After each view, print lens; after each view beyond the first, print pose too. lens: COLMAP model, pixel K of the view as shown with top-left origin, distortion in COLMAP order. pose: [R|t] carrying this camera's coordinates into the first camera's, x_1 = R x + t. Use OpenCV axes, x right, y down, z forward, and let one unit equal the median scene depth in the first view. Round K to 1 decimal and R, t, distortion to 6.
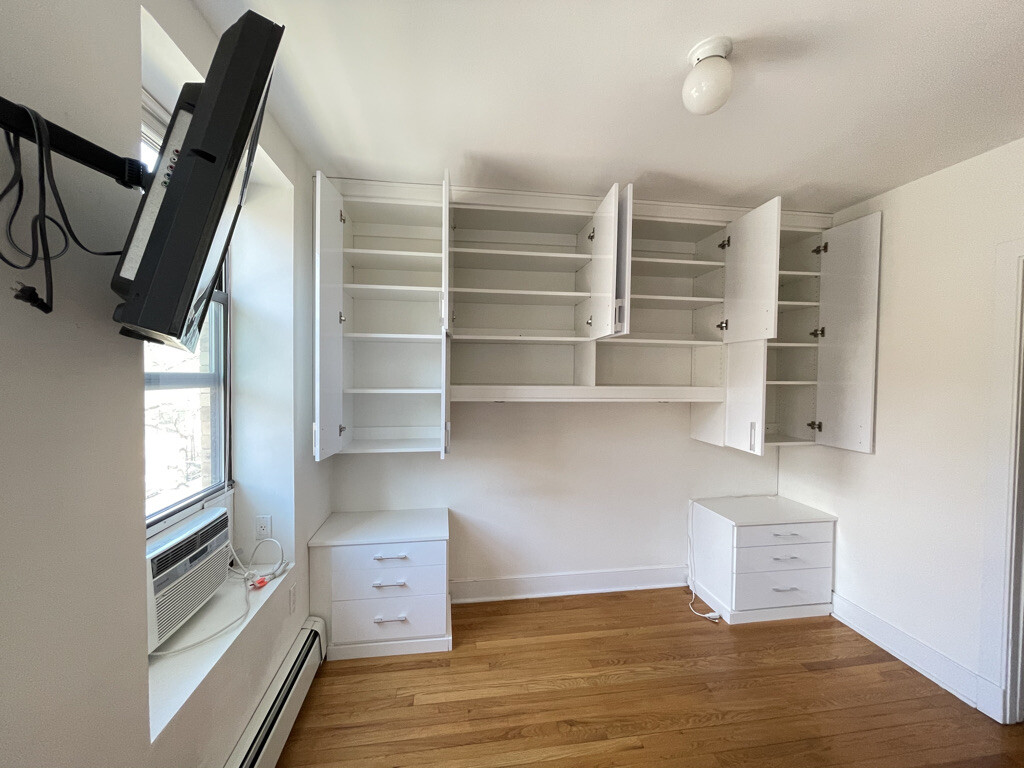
lens RADIAL K [[407.7, 0, 500.0], [0, 407.7, 390.7], [0, 0, 1]] dist [0.000848, 0.000224]
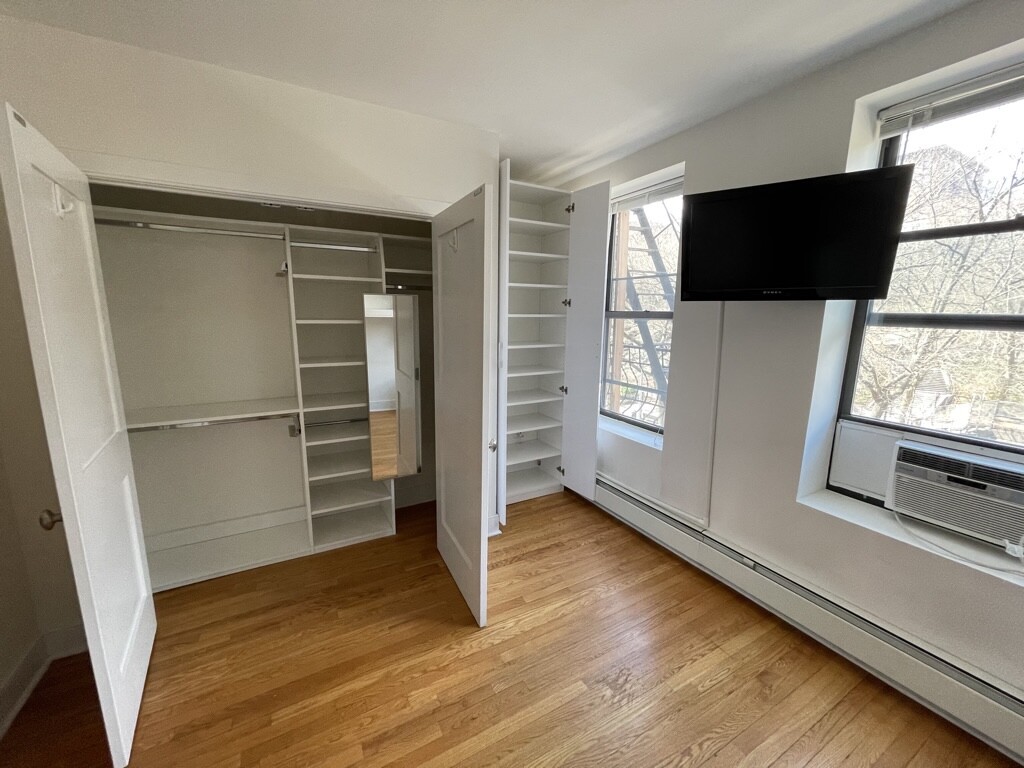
lens RADIAL K [[412.9, 0, 508.0], [0, 412.9, 384.0], [0, 0, 1]] dist [-0.002717, 0.000389]
pose [[-0.936266, 0.045873, -0.348285, 0.525670], [-0.026193, 0.979562, 0.199431, -0.032248], [0.350315, 0.195843, -0.915928, 1.015713]]
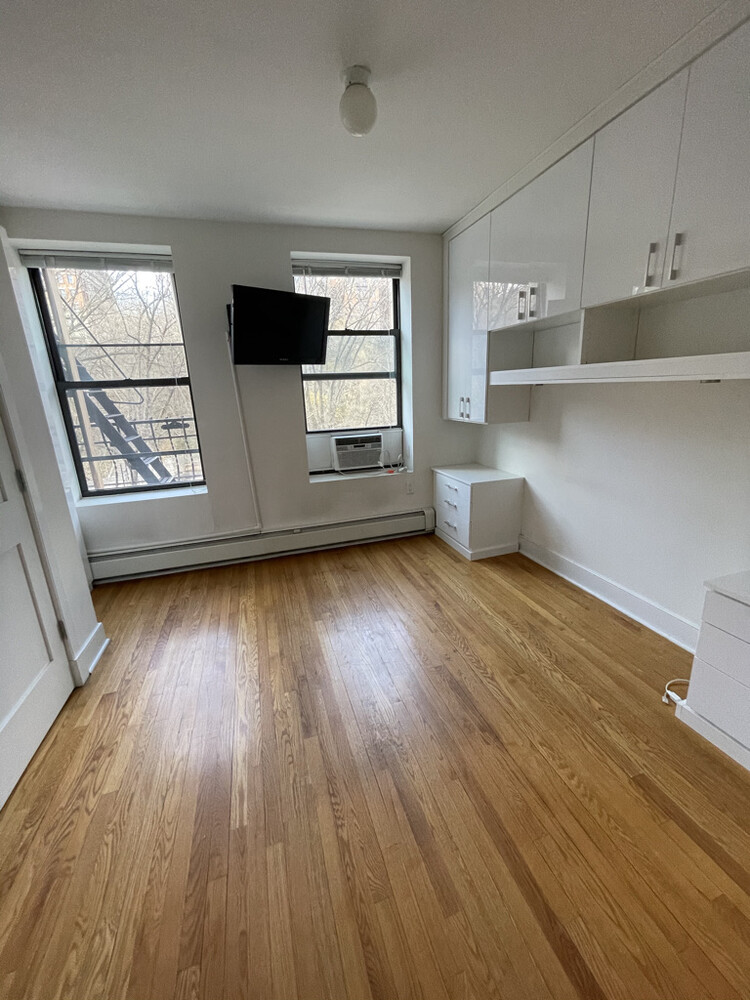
lens RADIAL K [[403.3, 0, 375.4], [0, 403.3, 496.2], [0, 0, 1]] dist [-0.002717, 0.000389]
pose [[0.152096, 0.248230, -0.956686, 1.182748], [0.011252, 0.967450, 0.252812, 0.043483], [0.988302, -0.049216, 0.144352, 0.476230]]
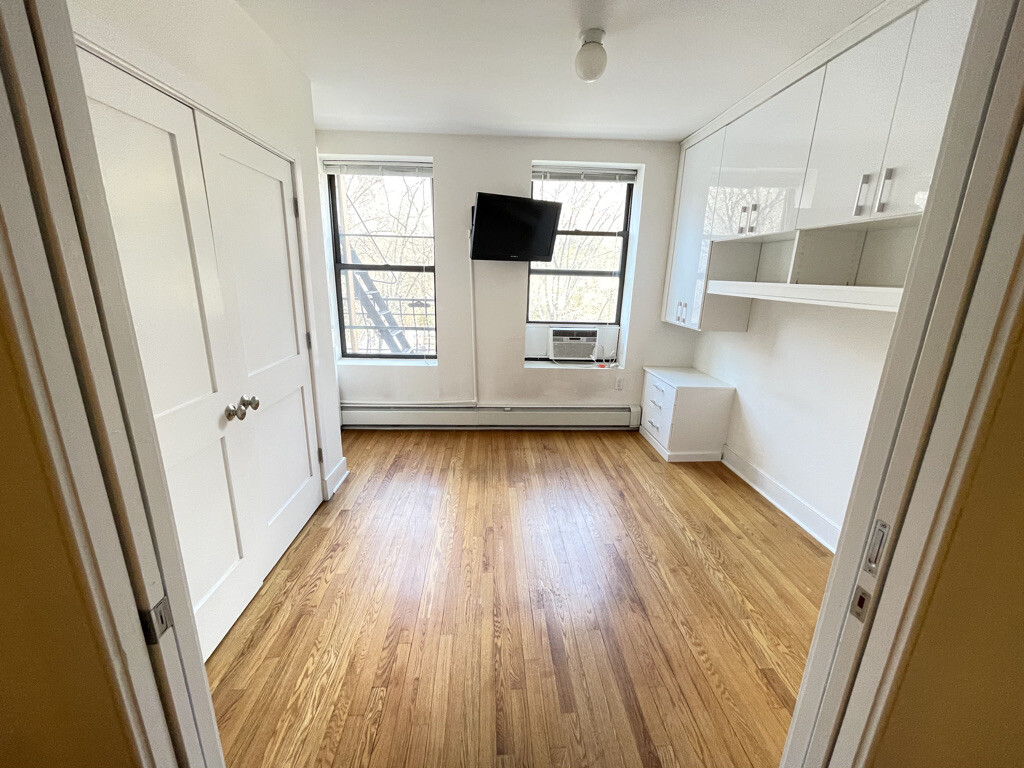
lens RADIAL K [[412.9, 0, 508.0], [0, 412.9, 384.0], [0, 0, 1]] dist [-0.002717, 0.000389]
pose [[-0.100505, 0.251520, -0.962620, 1.357517], [-0.054948, 0.964639, 0.257785, 0.002986], [0.993418, 0.078803, -0.083130, 0.535481]]
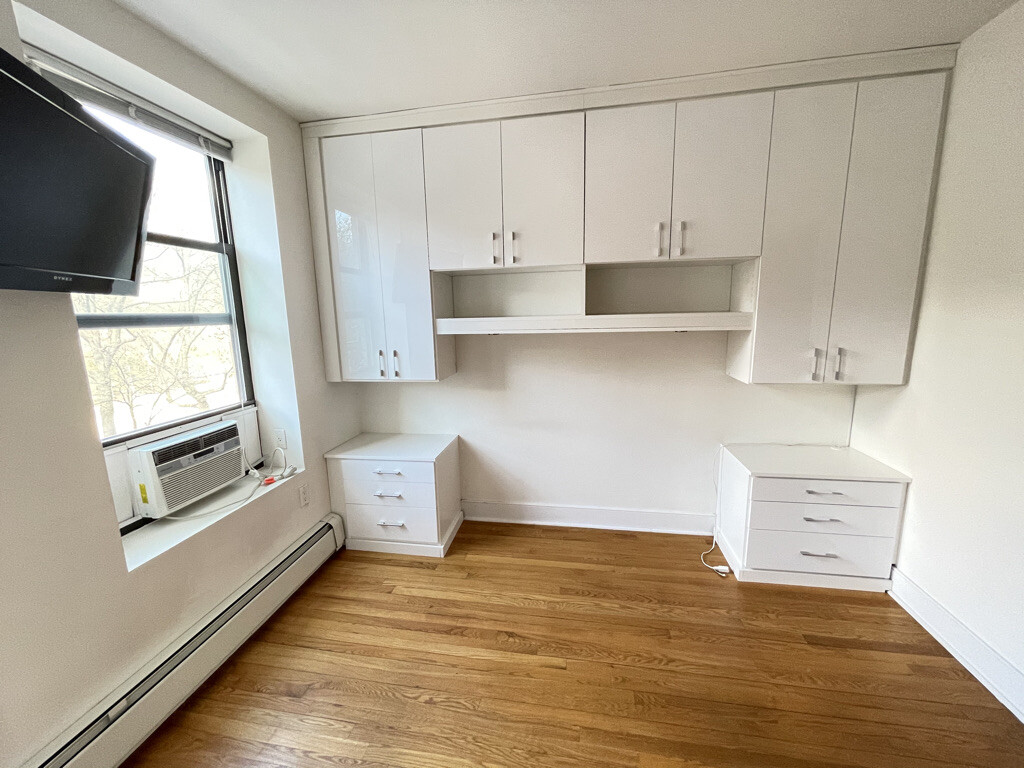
lens RADIAL K [[412.9, 0, 508.0], [0, 412.9, 384.0], [0, 0, 1]] dist [-0.002717, 0.000389]
pose [[0.949305, 0.026137, -0.313268, 0.400463], [0.020254, 0.989381, 0.143926, 0.005622], [0.313703, -0.142975, 0.938695, 0.060384]]
